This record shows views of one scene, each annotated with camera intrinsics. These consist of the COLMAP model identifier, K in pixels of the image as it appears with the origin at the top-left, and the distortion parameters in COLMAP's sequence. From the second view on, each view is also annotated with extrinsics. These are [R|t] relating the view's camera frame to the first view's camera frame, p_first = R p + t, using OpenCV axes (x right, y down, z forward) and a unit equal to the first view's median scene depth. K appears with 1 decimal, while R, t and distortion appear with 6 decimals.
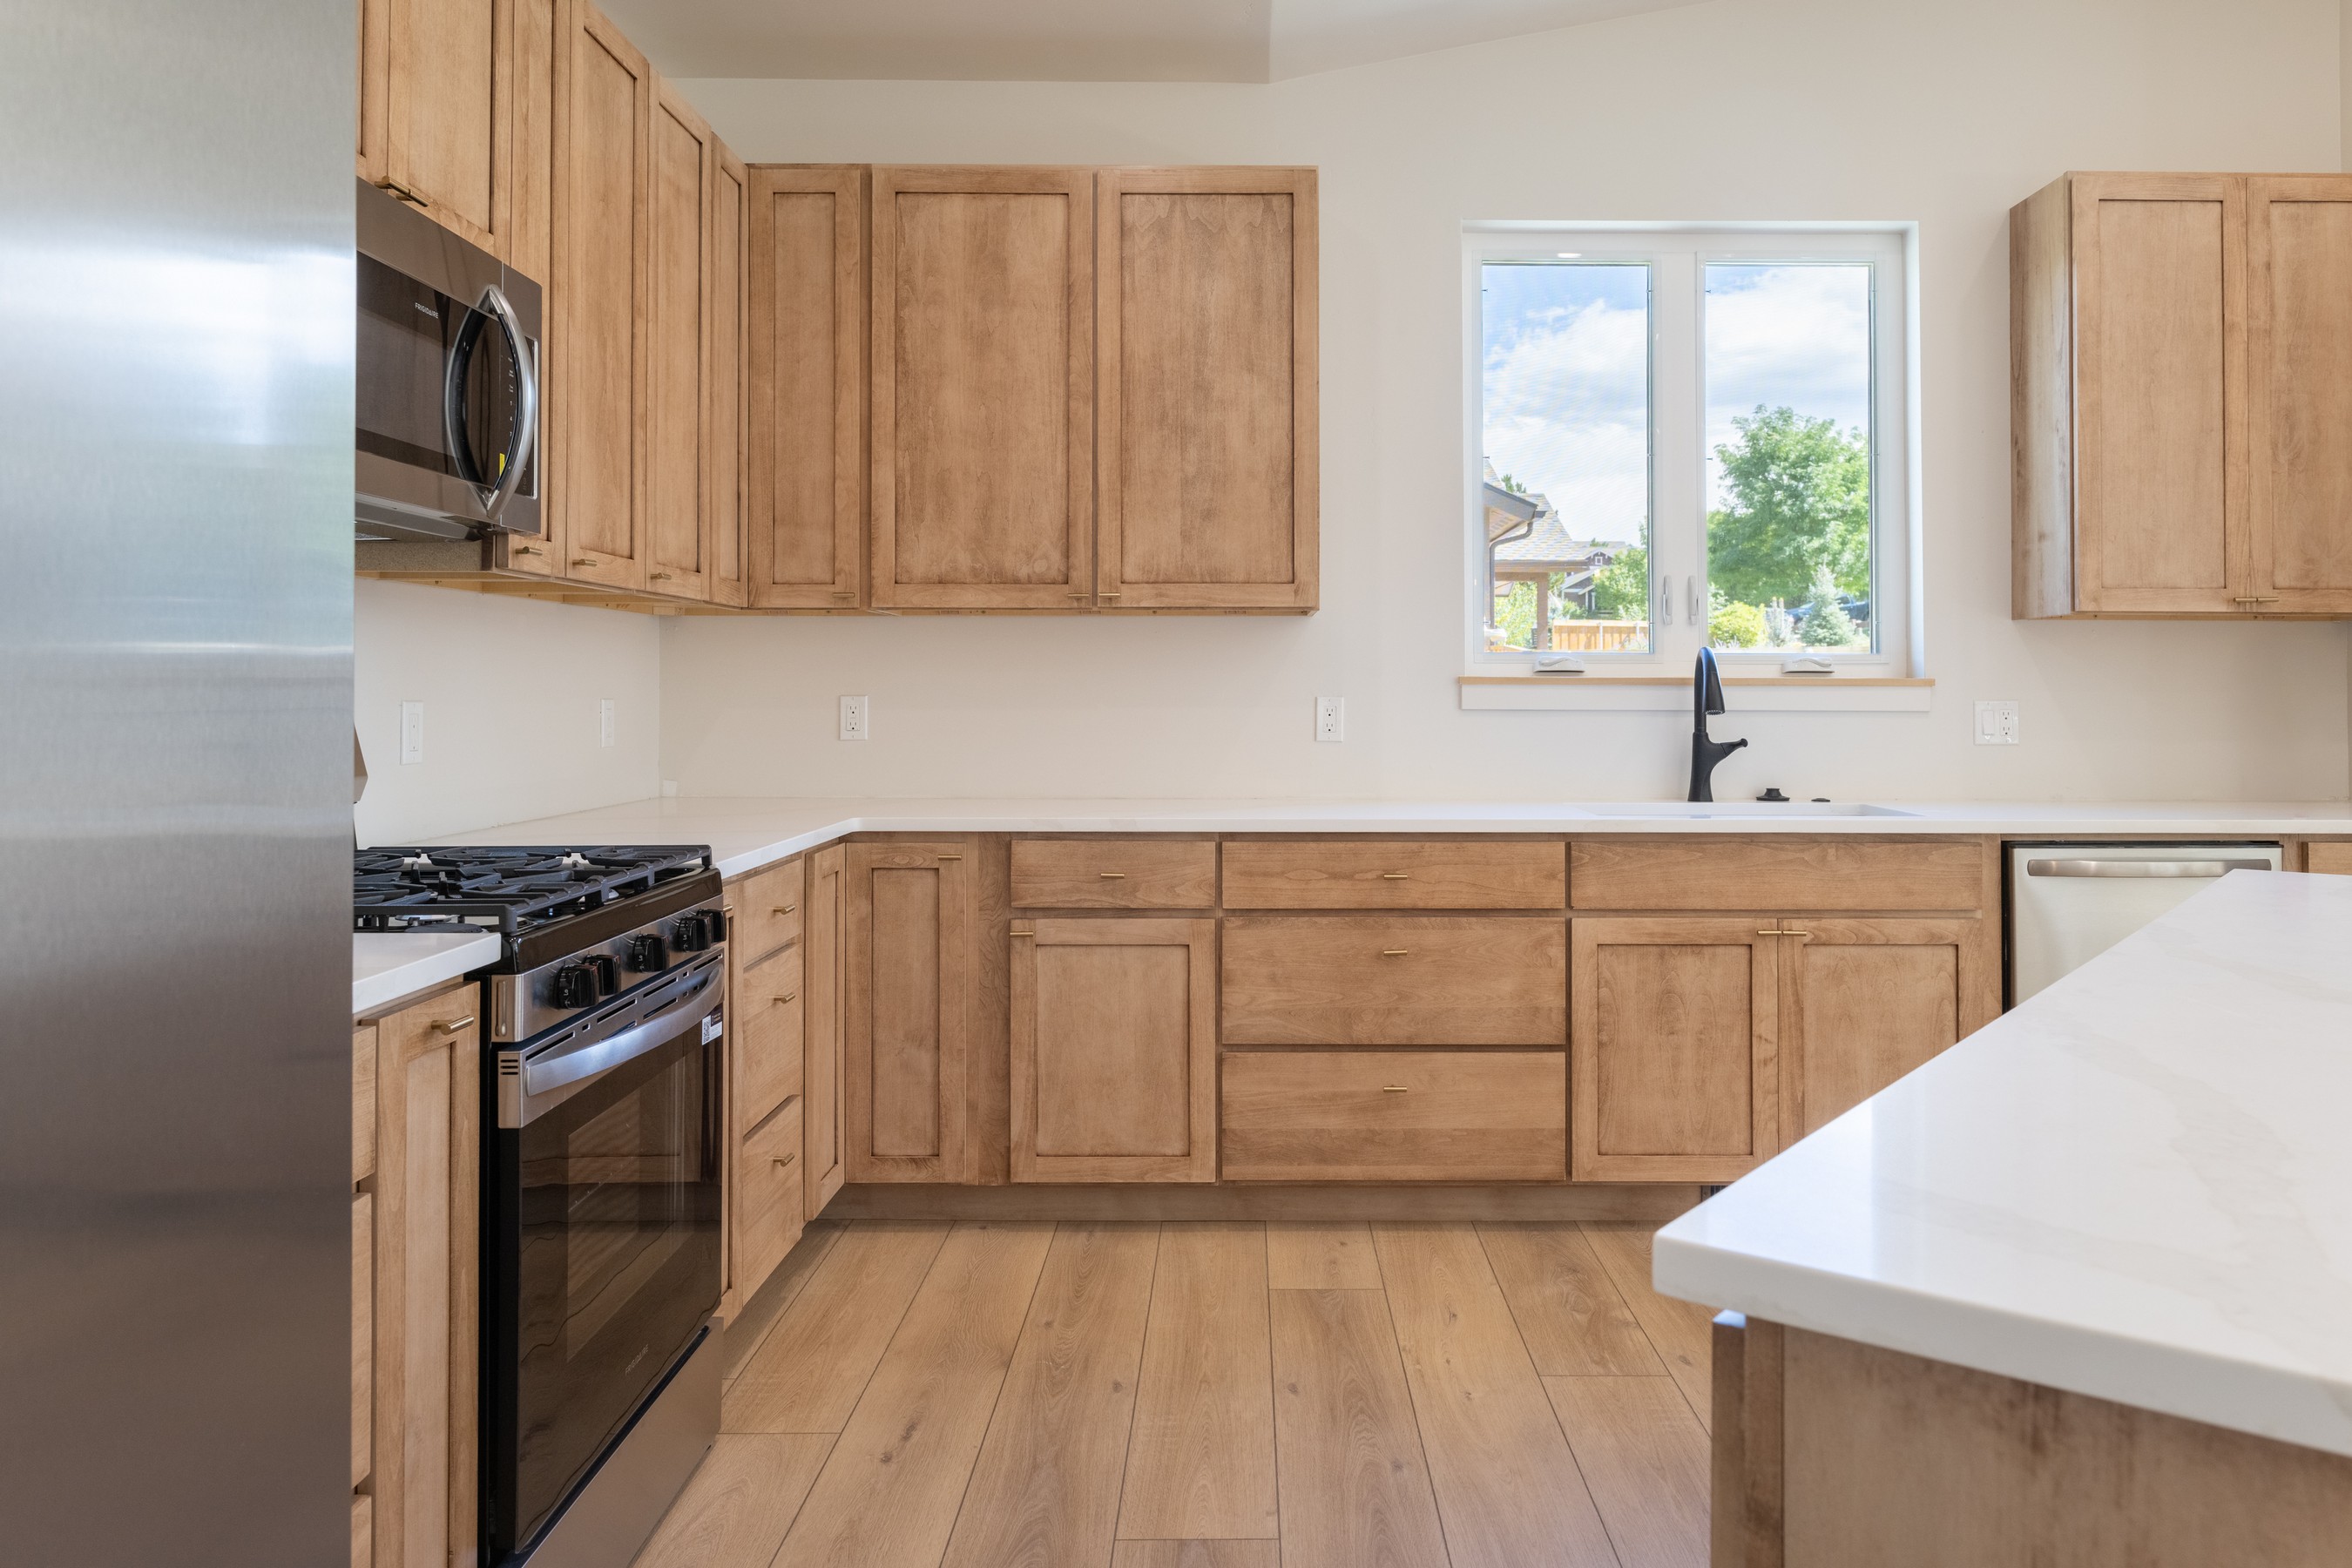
lens RADIAL K [[1665.7, 0, 1230.1], [0, 1665.7, 667.9], [0, 0, 1]] dist [-0.001292, -0.001507]
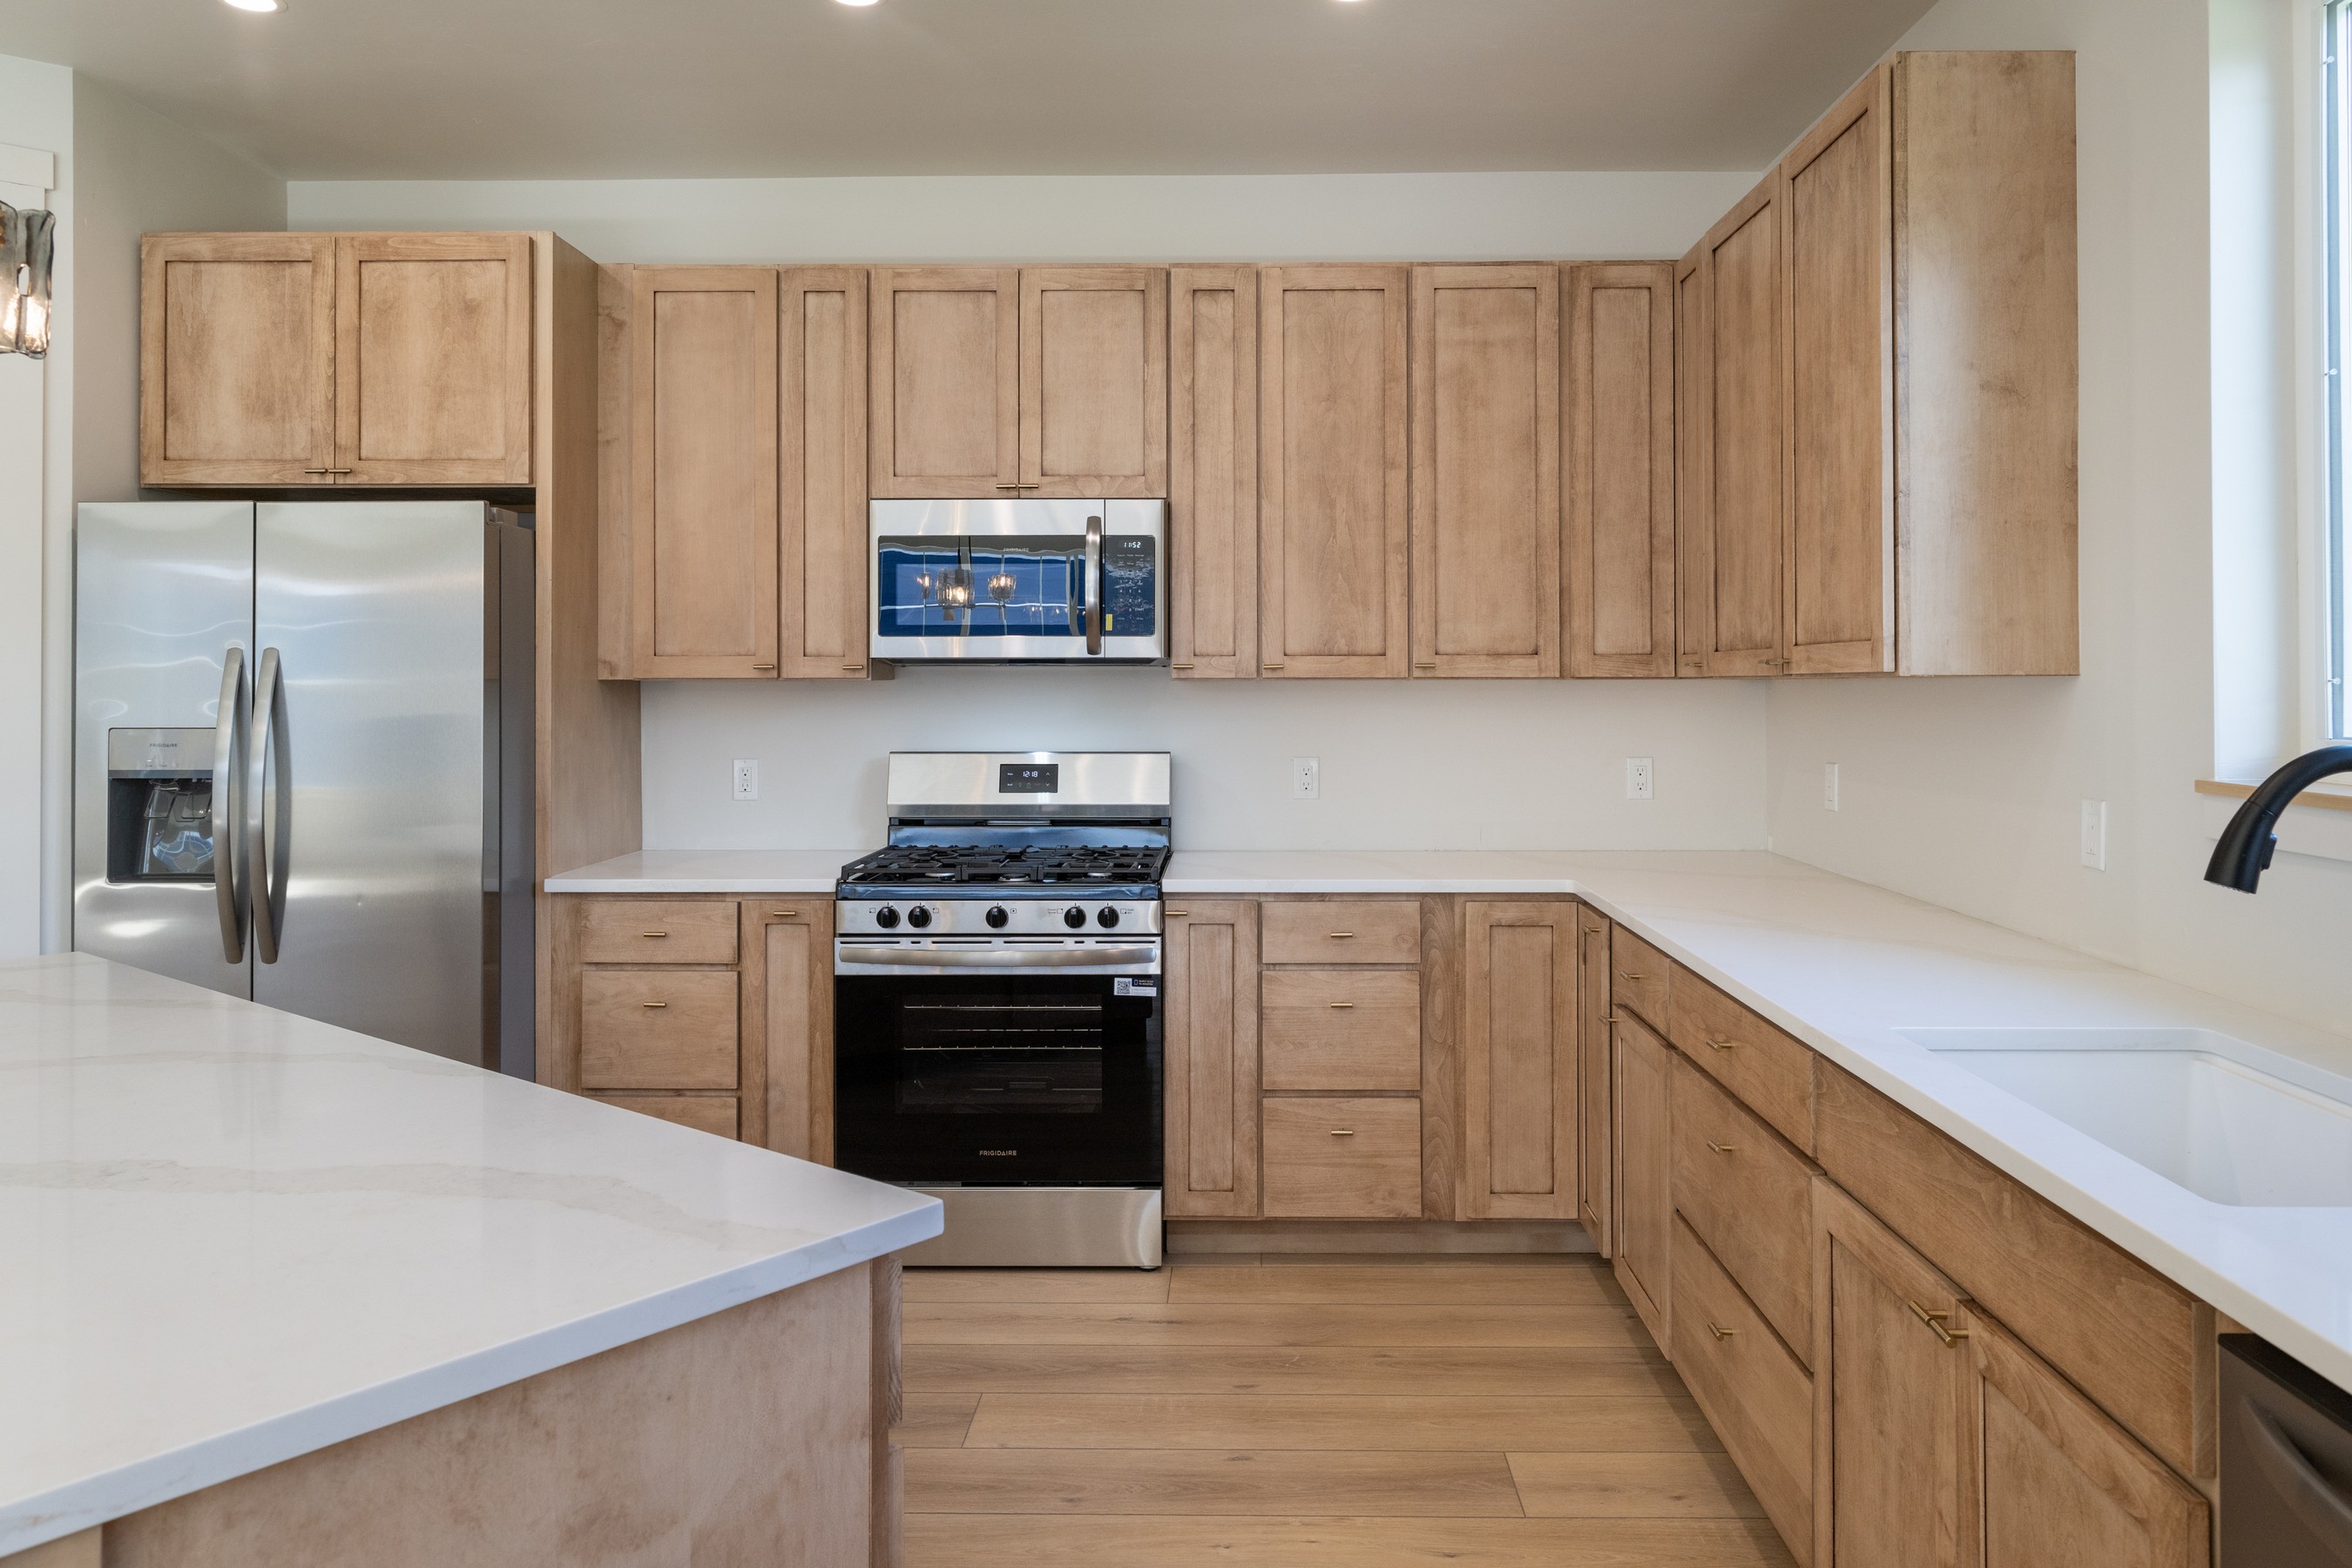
lens RADIAL K [[1635.1, 0, 1230.6], [0, 1635.1, 668.3], [0, 0, 1]] dist [-0.001121, 0.000223]
pose [[-0.013546, -0.011616, -0.999841, 0.759326], [0.016310, 0.999797, -0.011837, -0.034077], [0.999775, -0.016468, -0.013354, 0.726821]]
